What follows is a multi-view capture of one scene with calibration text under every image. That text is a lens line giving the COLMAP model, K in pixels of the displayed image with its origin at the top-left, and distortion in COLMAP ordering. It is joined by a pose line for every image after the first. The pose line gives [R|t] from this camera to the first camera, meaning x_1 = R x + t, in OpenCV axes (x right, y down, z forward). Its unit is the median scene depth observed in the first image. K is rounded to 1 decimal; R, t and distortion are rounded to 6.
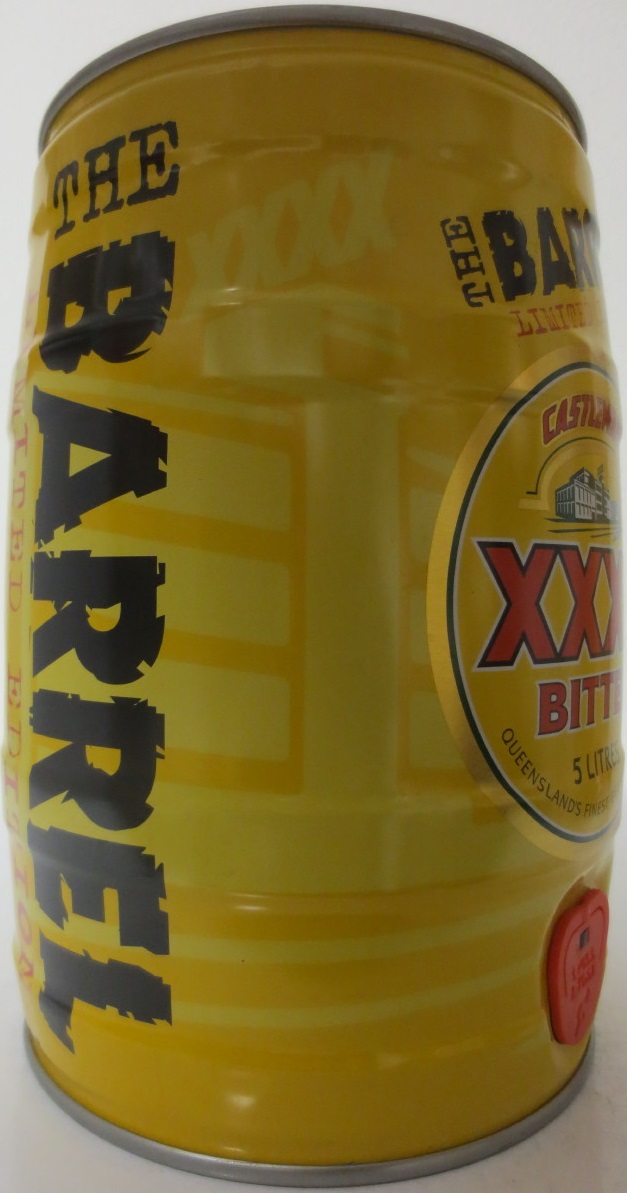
lens RADIAL K [[872.3, 0, 313.5], [0, 872.3, 596.5], [0, 0, 1]] dist [0.005239, 0.003406]
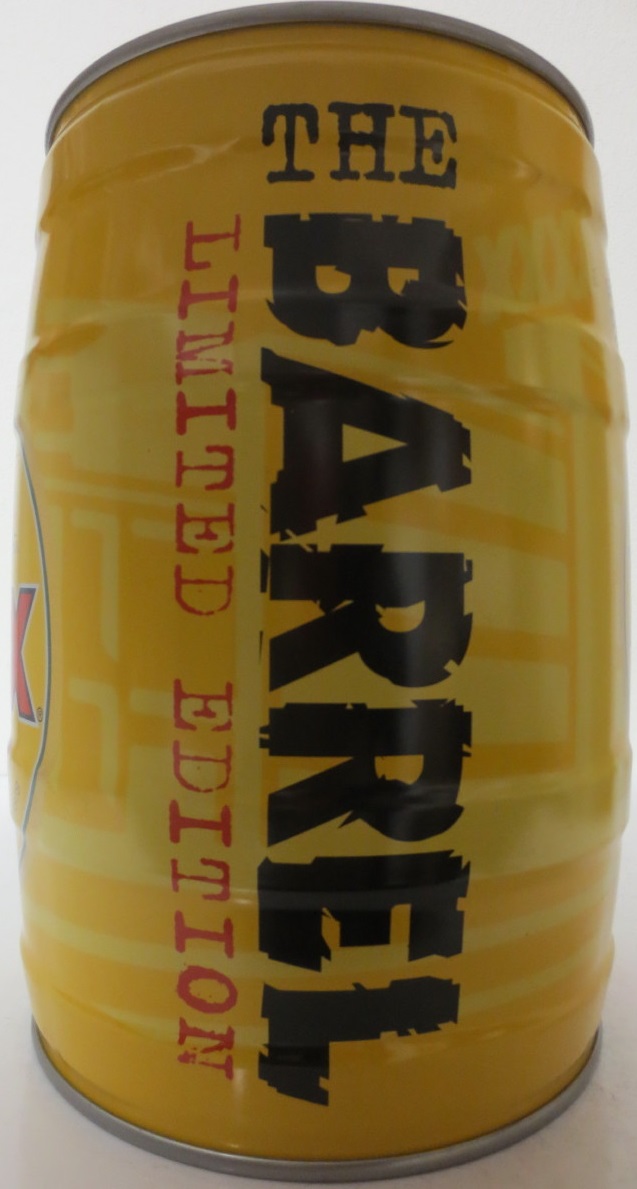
lens RADIAL K [[857.0, 0, 318.5], [0, 857.0, 594.5], [0, 0, 1]] dist [-0.002785, 0.000423]
pose [[0.736409, -0.014740, 0.676376, -0.916512], [0.012212, 0.999889, 0.008494, -0.009016], [-0.676426, 0.002005, 0.736508, 0.378724]]
